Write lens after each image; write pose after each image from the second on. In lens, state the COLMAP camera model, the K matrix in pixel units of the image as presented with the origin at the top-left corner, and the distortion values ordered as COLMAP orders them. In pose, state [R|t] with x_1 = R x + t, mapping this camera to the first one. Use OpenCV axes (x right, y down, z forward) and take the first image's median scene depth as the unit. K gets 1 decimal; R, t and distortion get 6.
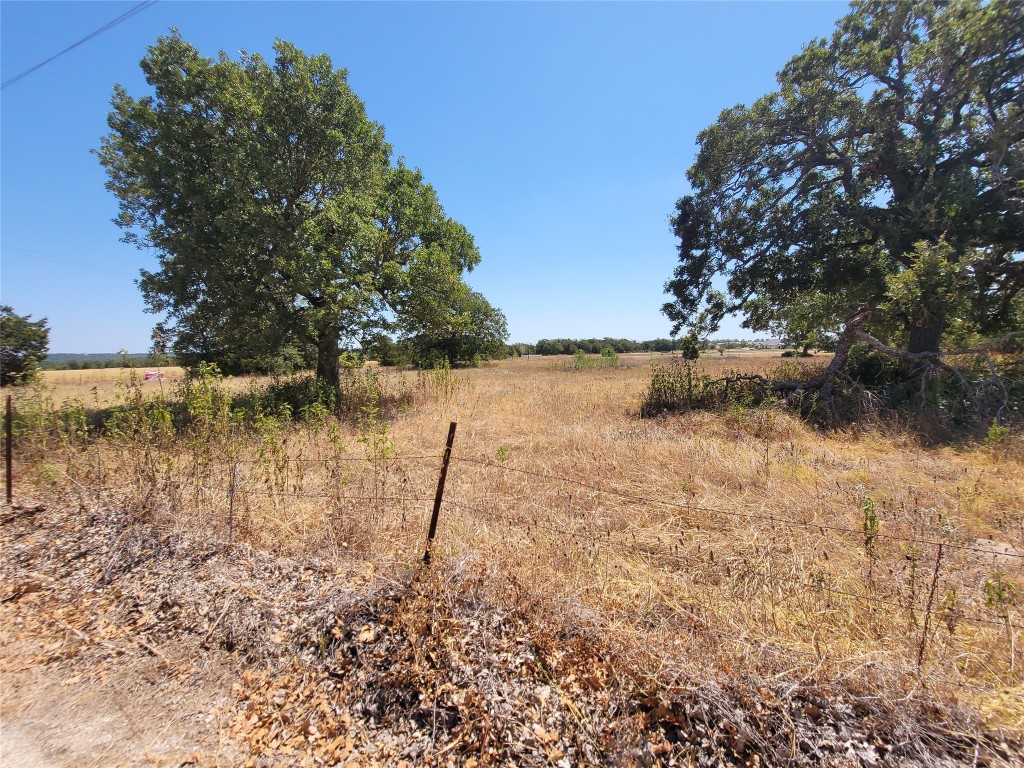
lens RADIAL K [[415.8, 0, 517.9], [0, 415.8, 389.9], [0, 0, 1]] dist [-0.003931, 0.001316]
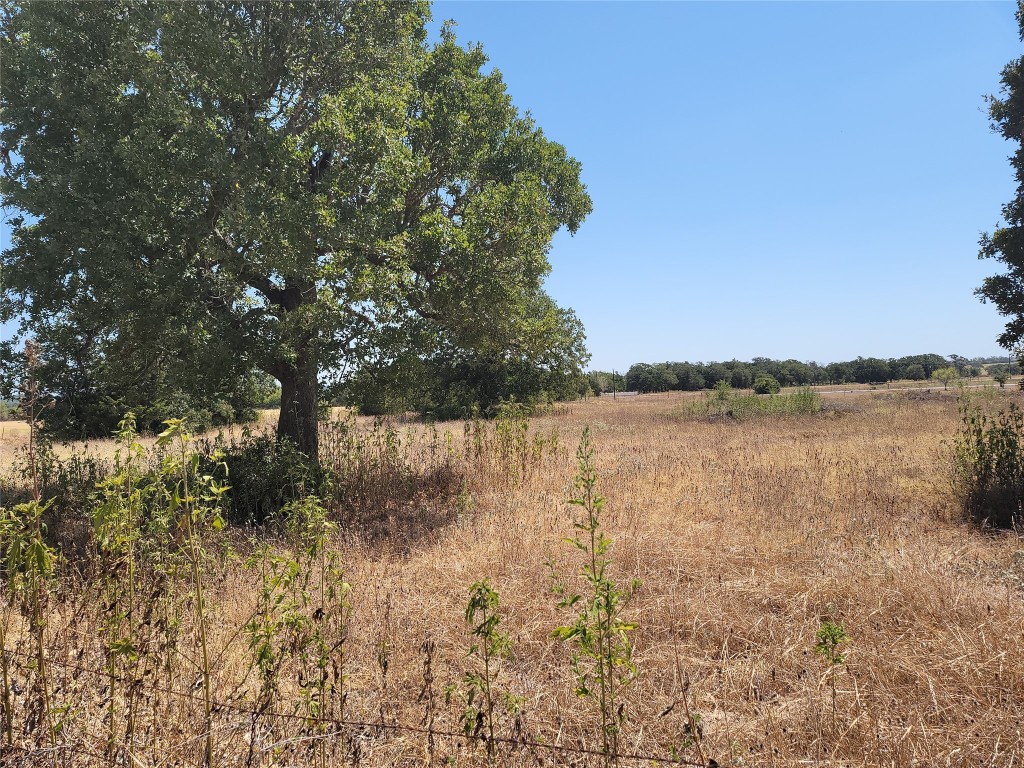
lens RADIAL K [[745.4, 0, 510.2], [0, 745.4, 384.2], [0, 0, 1]] dist [0.033367, -0.015255]
pose [[0.994286, -0.016497, -0.105470, -0.096931], [0.006264, 0.995301, -0.096628, -0.006539], [0.106568, 0.095415, 0.989717, 0.092527]]
